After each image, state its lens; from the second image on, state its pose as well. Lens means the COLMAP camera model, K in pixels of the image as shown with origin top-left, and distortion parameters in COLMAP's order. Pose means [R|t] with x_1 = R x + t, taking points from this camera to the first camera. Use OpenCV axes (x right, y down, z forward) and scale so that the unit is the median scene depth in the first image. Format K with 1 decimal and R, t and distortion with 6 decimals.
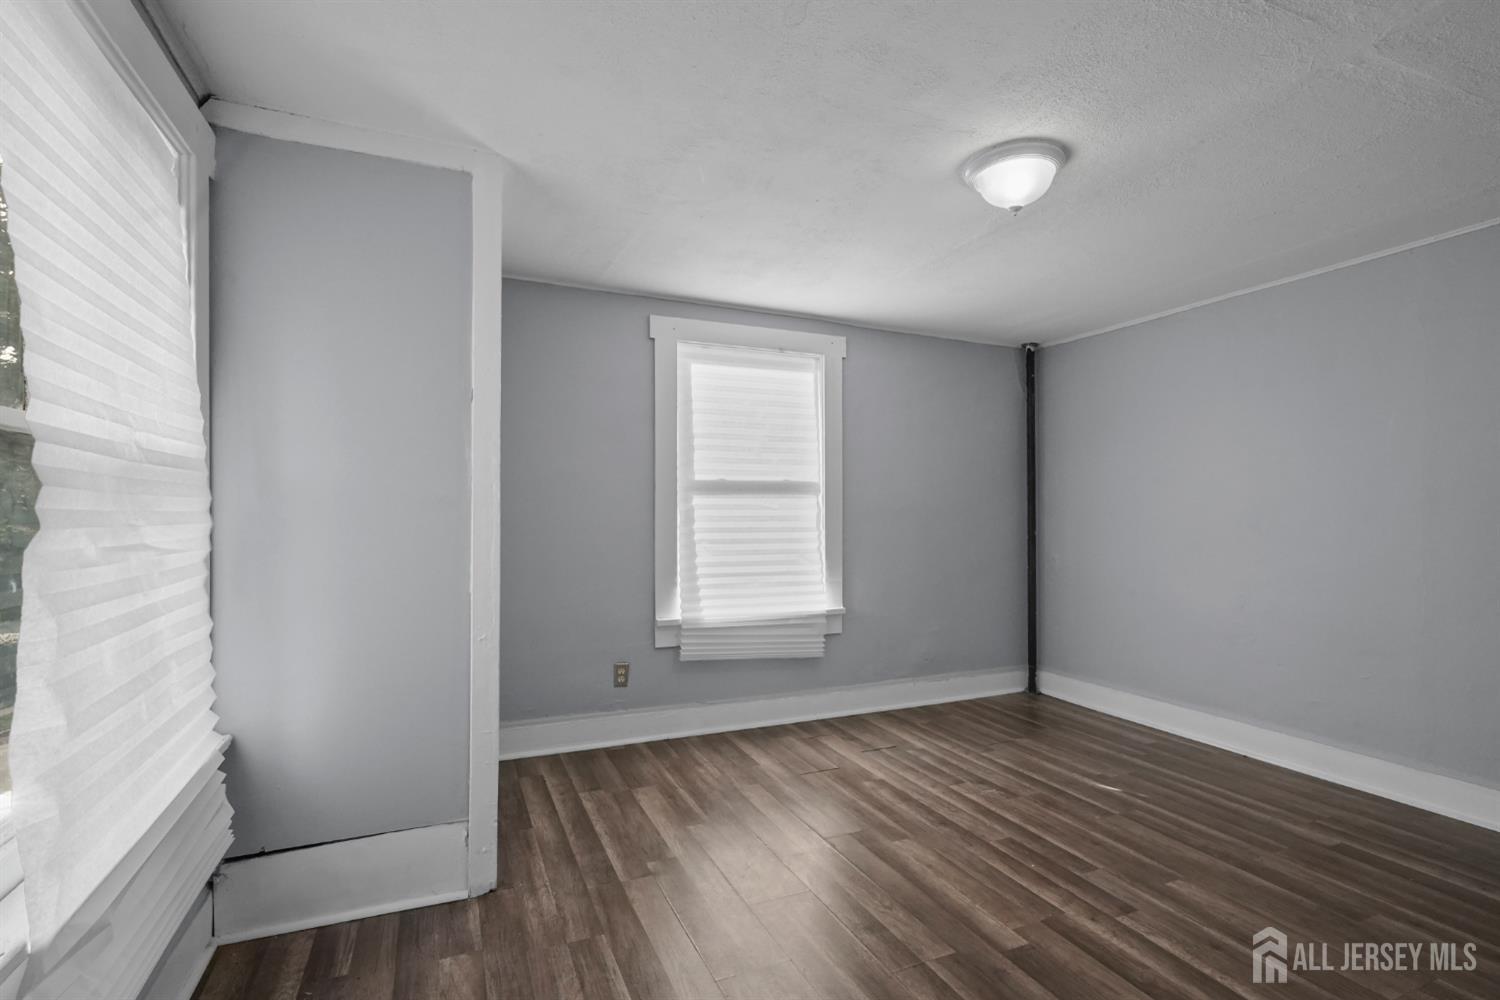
lens RADIAL K [[704.0, 0, 746.9], [0, 704.0, 503.2], [0, 0, 1]] dist [-0.012593, 0.022592]
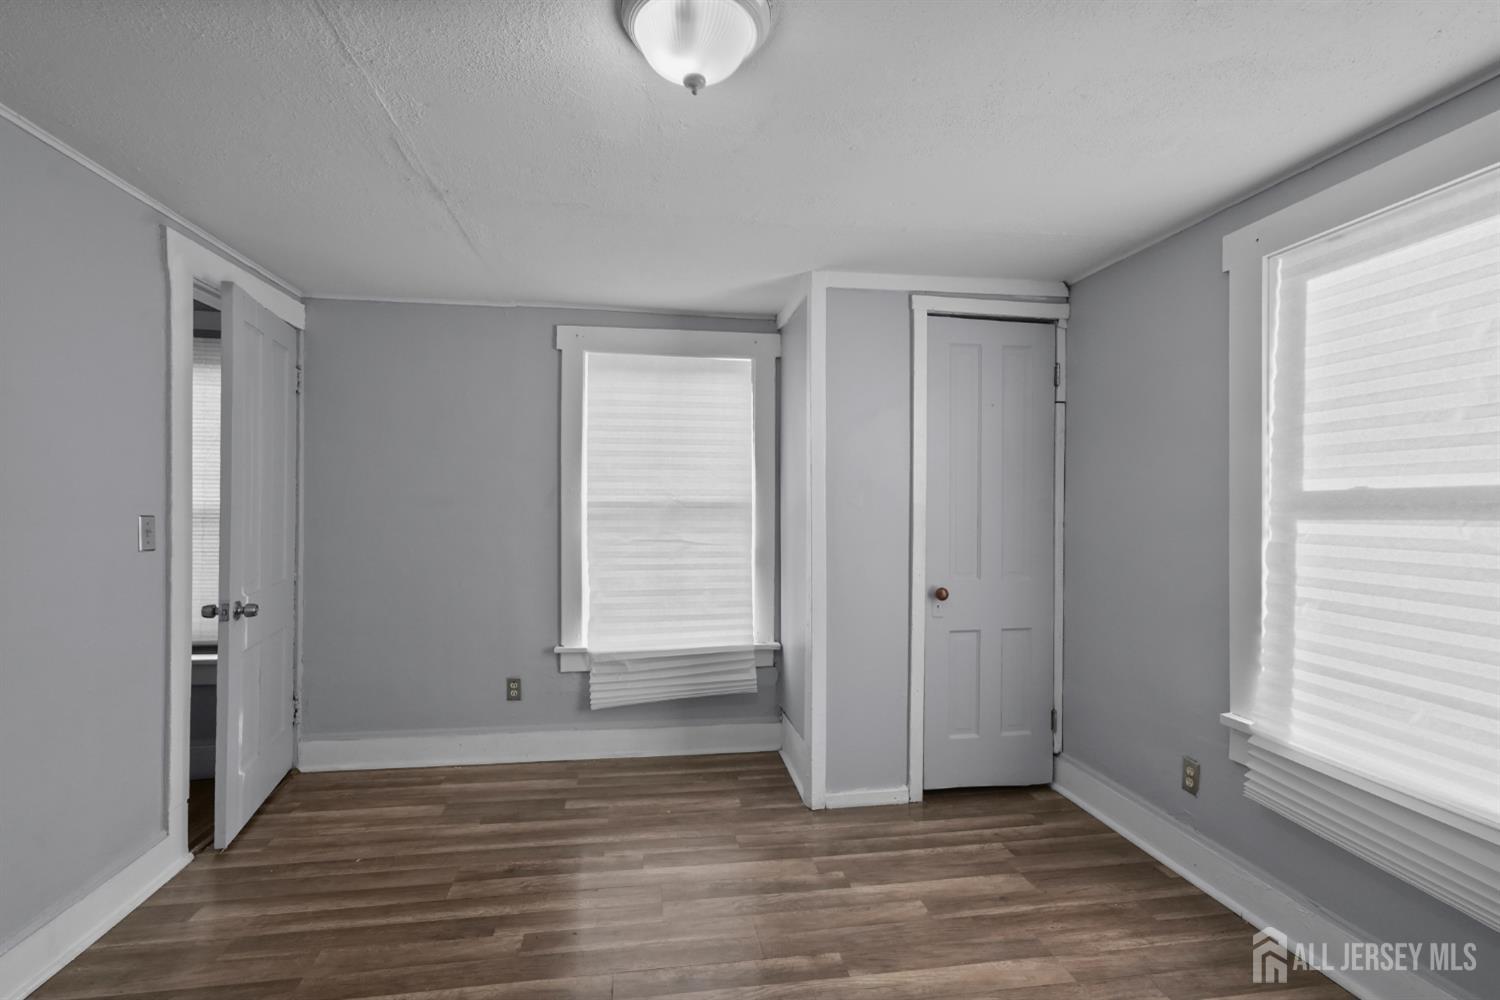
lens RADIAL K [[706.0, 0, 750.0], [0, 706.0, 500.0], [0, 0, 1]] dist [-0.002007, 0.011134]
pose [[-0.266958, -0.011209, -0.963643, 0.882910], [0.000853, 0.999929, -0.011868, -0.028632], [0.963708, -0.003990, -0.266930, 1.111006]]
